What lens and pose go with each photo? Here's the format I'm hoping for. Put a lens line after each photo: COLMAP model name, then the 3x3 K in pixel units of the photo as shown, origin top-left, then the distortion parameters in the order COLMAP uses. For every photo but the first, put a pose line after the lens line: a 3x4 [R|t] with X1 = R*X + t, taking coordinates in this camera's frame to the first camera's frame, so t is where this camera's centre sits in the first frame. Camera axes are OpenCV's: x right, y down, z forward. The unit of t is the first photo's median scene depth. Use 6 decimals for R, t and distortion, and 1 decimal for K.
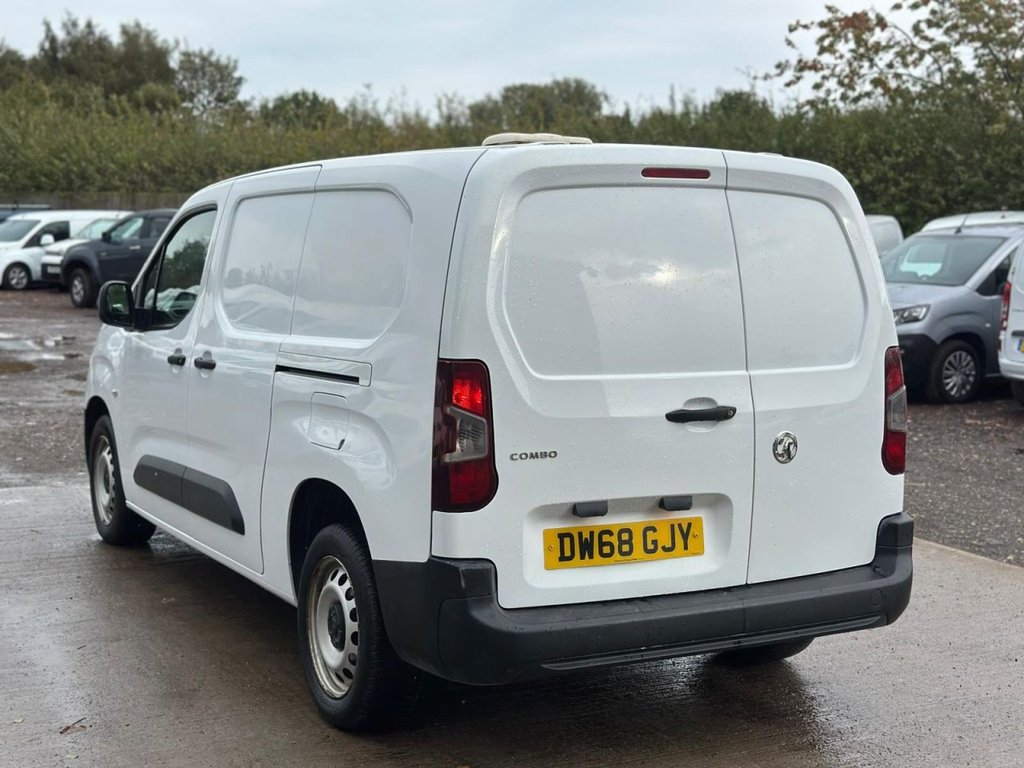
lens RADIAL K [[1402.9, 0, 508.9], [0, 1402.9, 386.2], [0, 0, 1]] dist [0.094334, 0.000000]
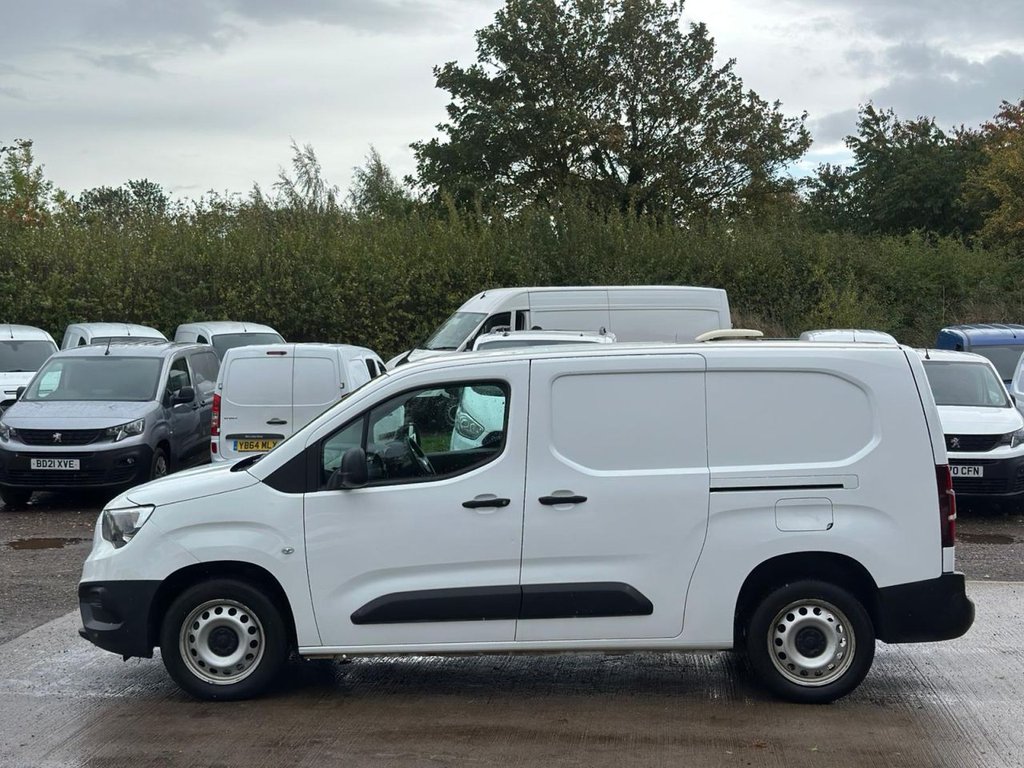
lens RADIAL K [[1402.9, 0, 526.3], [0, 1402.9, 416.6], [0, 0, 1]] dist [0.094334, 0.000000]
pose [[0.510398, -0.063770, 0.857571, -1.744972], [0.097640, 0.995095, 0.015884, -0.151544], [-0.854377, 0.075626, 0.514121, 0.456782]]
